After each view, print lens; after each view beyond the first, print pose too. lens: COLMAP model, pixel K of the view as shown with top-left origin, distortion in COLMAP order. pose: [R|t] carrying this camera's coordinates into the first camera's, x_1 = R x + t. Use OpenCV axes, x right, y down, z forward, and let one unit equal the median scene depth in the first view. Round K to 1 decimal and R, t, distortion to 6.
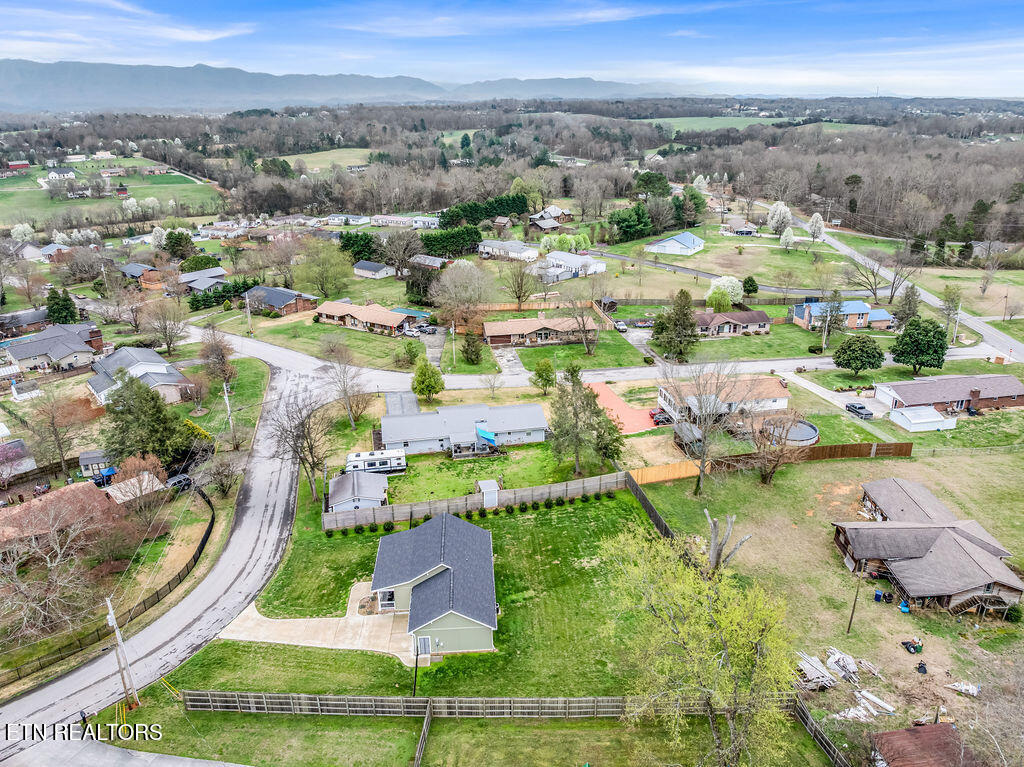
lens RADIAL K [[724.1, 0, 516.9], [0, 724.1, 368.3], [0, 0, 1]] dist [-0.037639, -0.001226]
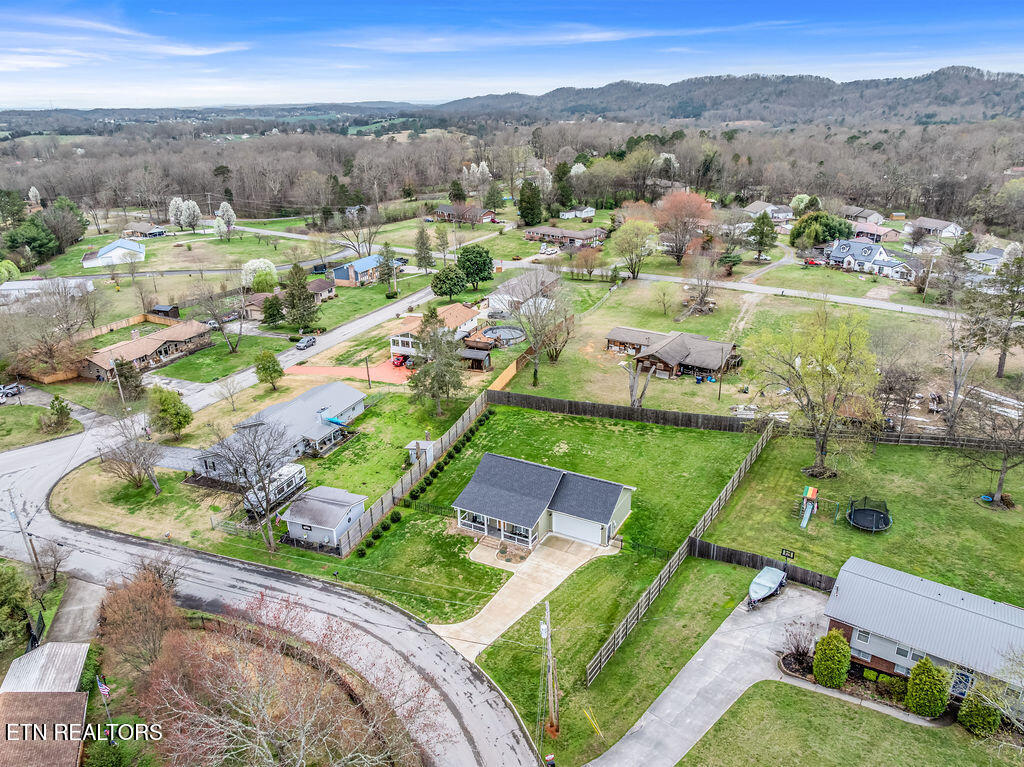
lens RADIAL K [[721.9, 0, 516.3], [0, 721.9, 378.0], [0, 0, 1]] dist [-0.037331, 0.005509]
pose [[0.537706, -0.306381, 0.785495, -0.811033], [0.308174, 0.938595, 0.155138, -0.038140], [-0.784793, 0.158651, 0.599107, 0.347271]]
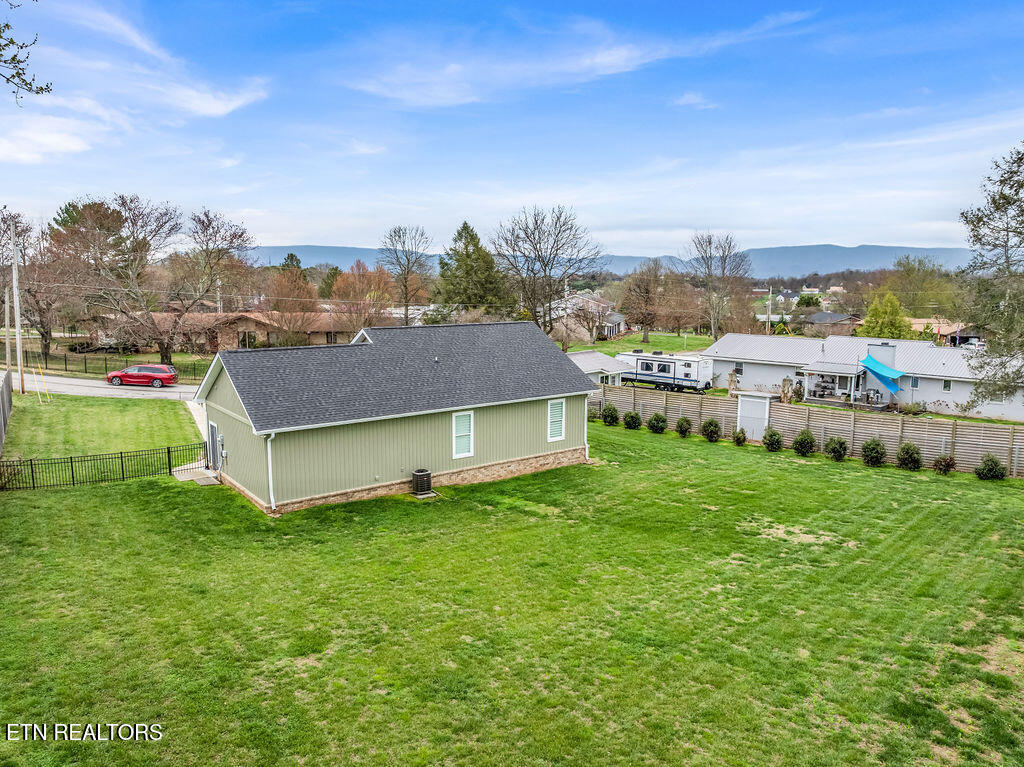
lens RADIAL K [[721.9, 0, 516.3], [0, 721.9, 378.0], [0, 0, 1]] dist [-0.037331, 0.005509]
pose [[0.557311, 0.118400, -0.821819, 0.272591], [-0.300323, 0.951511, -0.066577, 0.261716], [0.774087, 0.283915, 0.565846, 0.726392]]
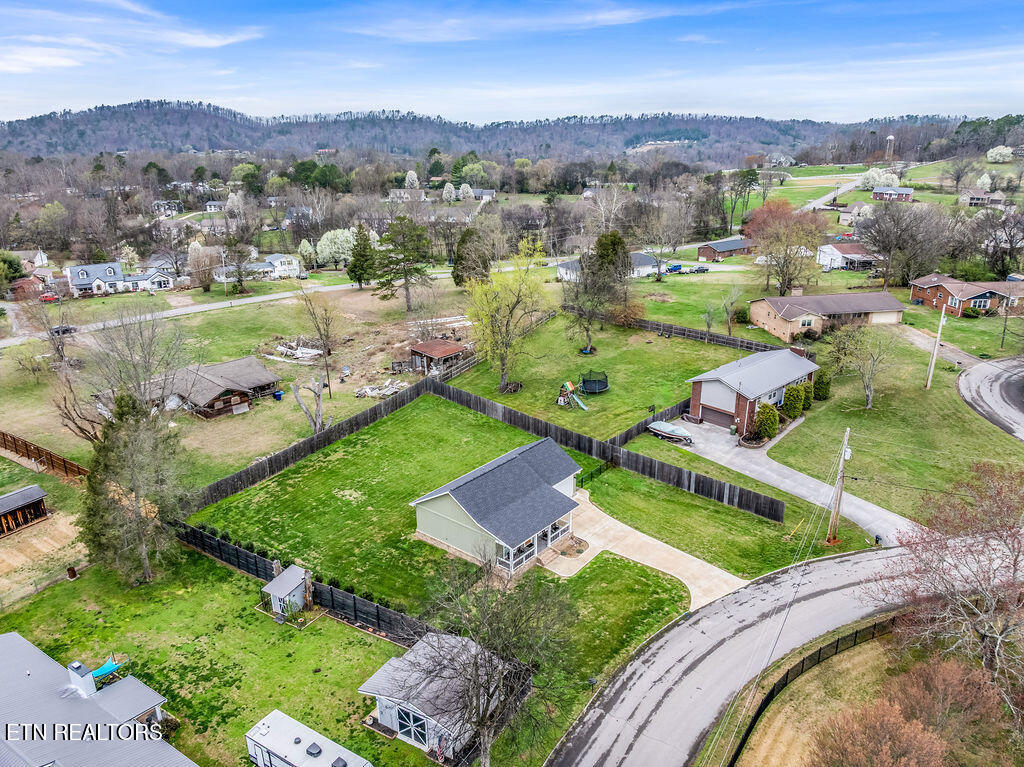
lens RADIAL K [[721.9, 0, 516.3], [0, 721.9, 378.0], [0, 0, 1]] dist [-0.037331, 0.005509]
pose [[-0.729272, -0.208566, 0.651661, -0.617741], [0.253491, 0.802280, 0.540453, -0.290185], [-0.635535, 0.559327, -0.532211, 1.269521]]
